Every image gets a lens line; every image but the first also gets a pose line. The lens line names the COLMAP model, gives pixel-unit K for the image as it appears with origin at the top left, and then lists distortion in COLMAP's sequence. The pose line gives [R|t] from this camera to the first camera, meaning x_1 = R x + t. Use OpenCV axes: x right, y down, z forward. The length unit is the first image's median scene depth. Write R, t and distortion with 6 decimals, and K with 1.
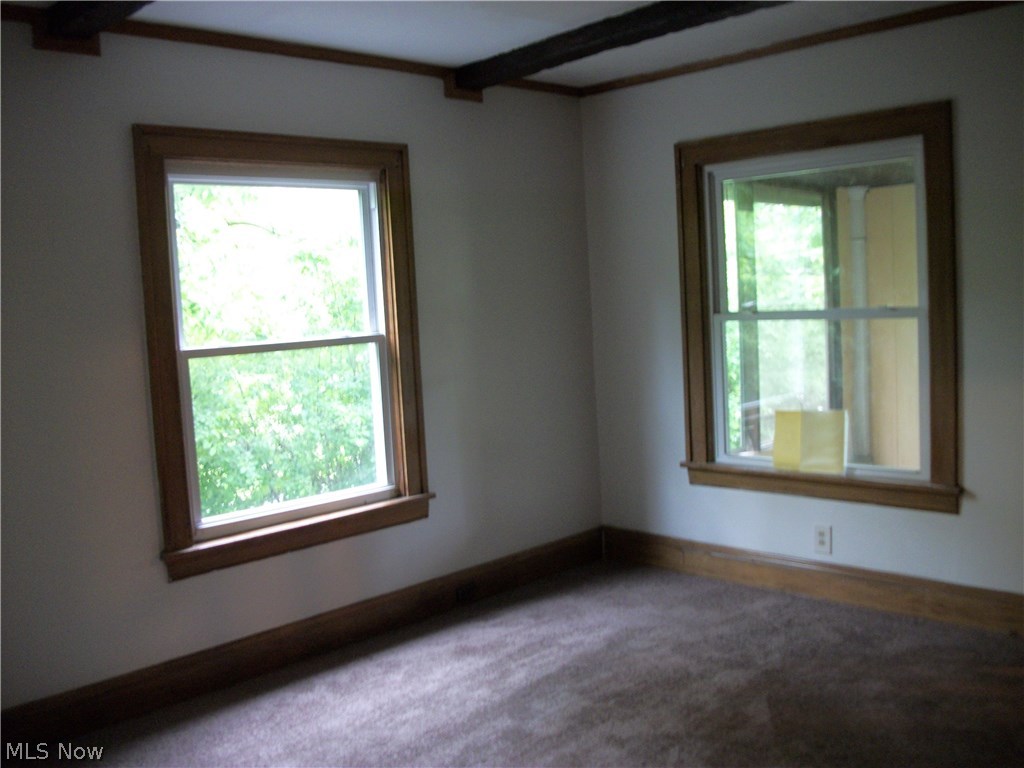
lens RADIAL K [[959.6, 0, 512.0], [0, 959.6, 384.0], [0, 0, 1]] dist [-0.155107, 0.106811]
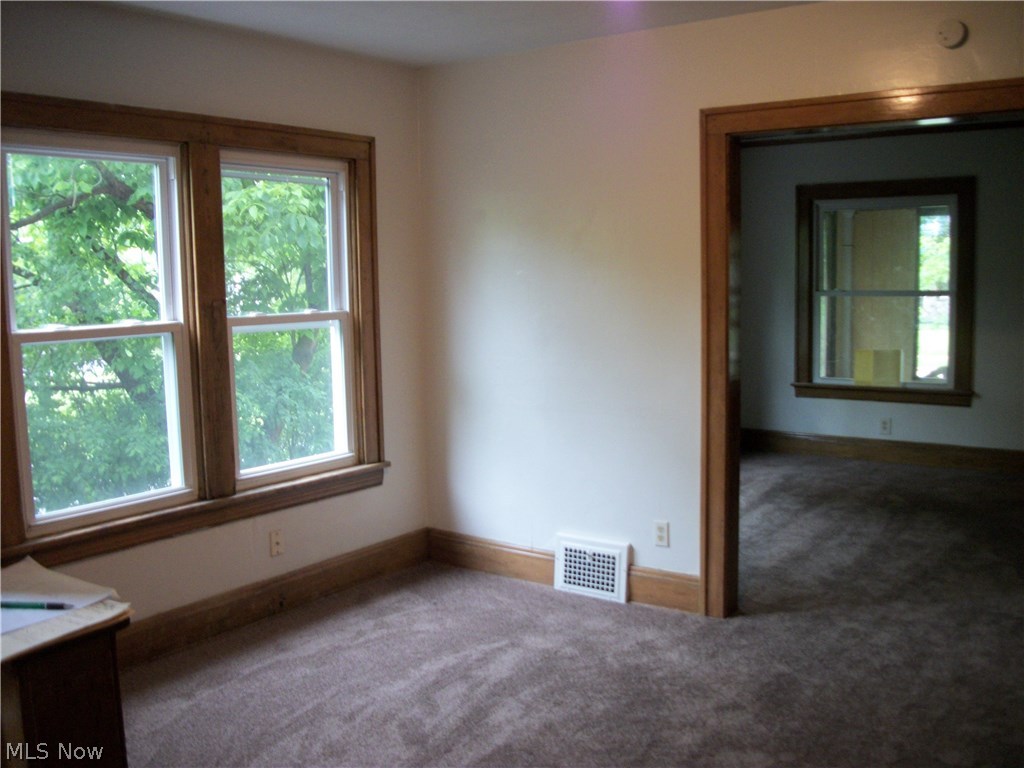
lens RADIAL K [[982.0, 0, 512.0], [0, 982.0, 384.0], [0, 0, 1]] dist [-0.054589, 0.004711]
pose [[0.989489, 0.014943, 0.143836, -0.226590], [-0.016169, 0.999842, 0.007359, 0.034080], [-0.143703, -0.009608, 0.989574, -0.244462]]
